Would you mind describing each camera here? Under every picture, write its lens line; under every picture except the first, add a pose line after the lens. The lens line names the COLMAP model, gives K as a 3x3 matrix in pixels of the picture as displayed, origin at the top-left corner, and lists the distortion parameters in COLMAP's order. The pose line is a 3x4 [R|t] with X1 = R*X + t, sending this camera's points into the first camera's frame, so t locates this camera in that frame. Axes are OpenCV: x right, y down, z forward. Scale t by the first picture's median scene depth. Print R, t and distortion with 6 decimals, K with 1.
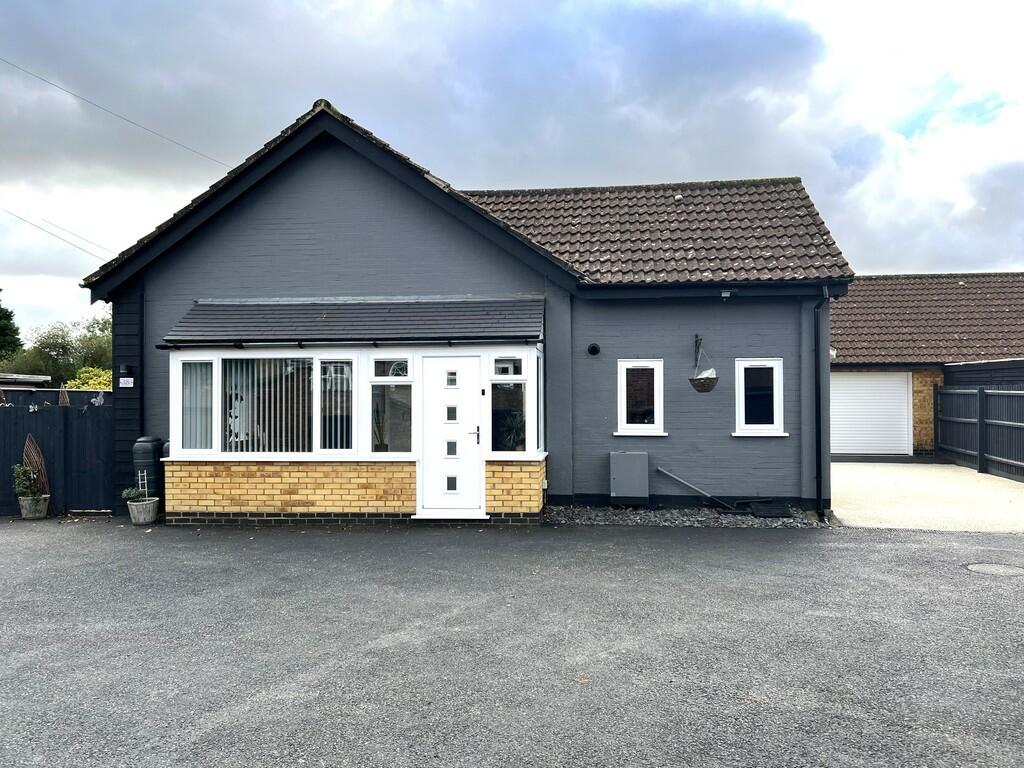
lens RADIAL K [[763.8, 0, 530.4], [0, 763.8, 381.8], [0, 0, 1]] dist [0.066396, -0.024903]
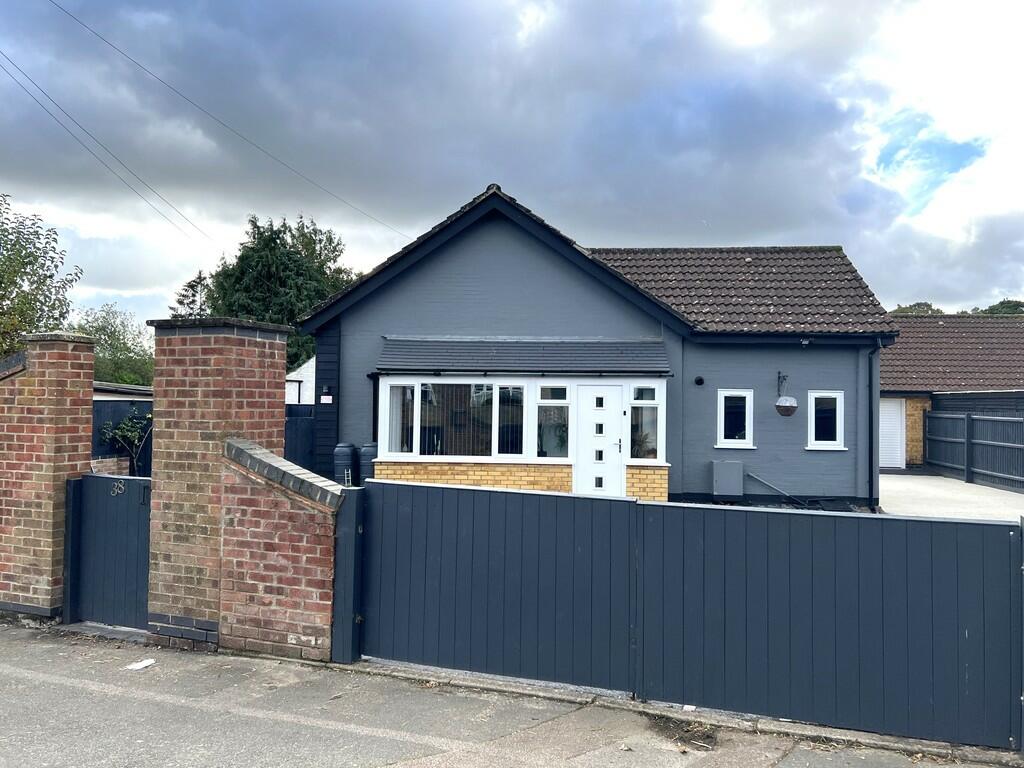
lens RADIAL K [[763.8, 0, 523.1], [0, 763.8, 383.7], [0, 0, 1]] dist [0.066396, -0.024903]
pose [[0.998287, 0.019527, 0.055147, -0.288436], [-0.018824, 0.999735, -0.013244, -0.015109], [-0.055391, 0.012183, 0.998390, -0.284614]]
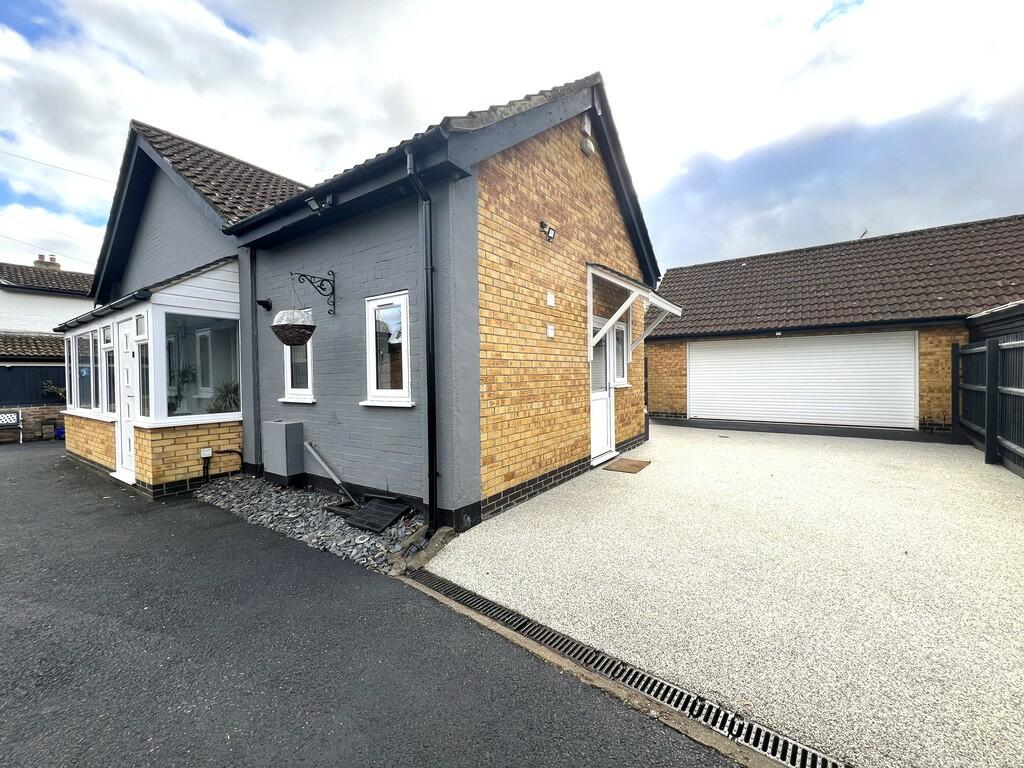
lens RADIAL K [[413.1, 0, 509.8], [0, 413.1, 380.7], [0, 0, 1]] dist [-0.001548, -0.000577]
pose [[0.879729, -0.005211, -0.475446, 0.563938], [0.018852, 0.999536, 0.023928, 0.040202], [0.475101, -0.030014, 0.879419, 0.710134]]
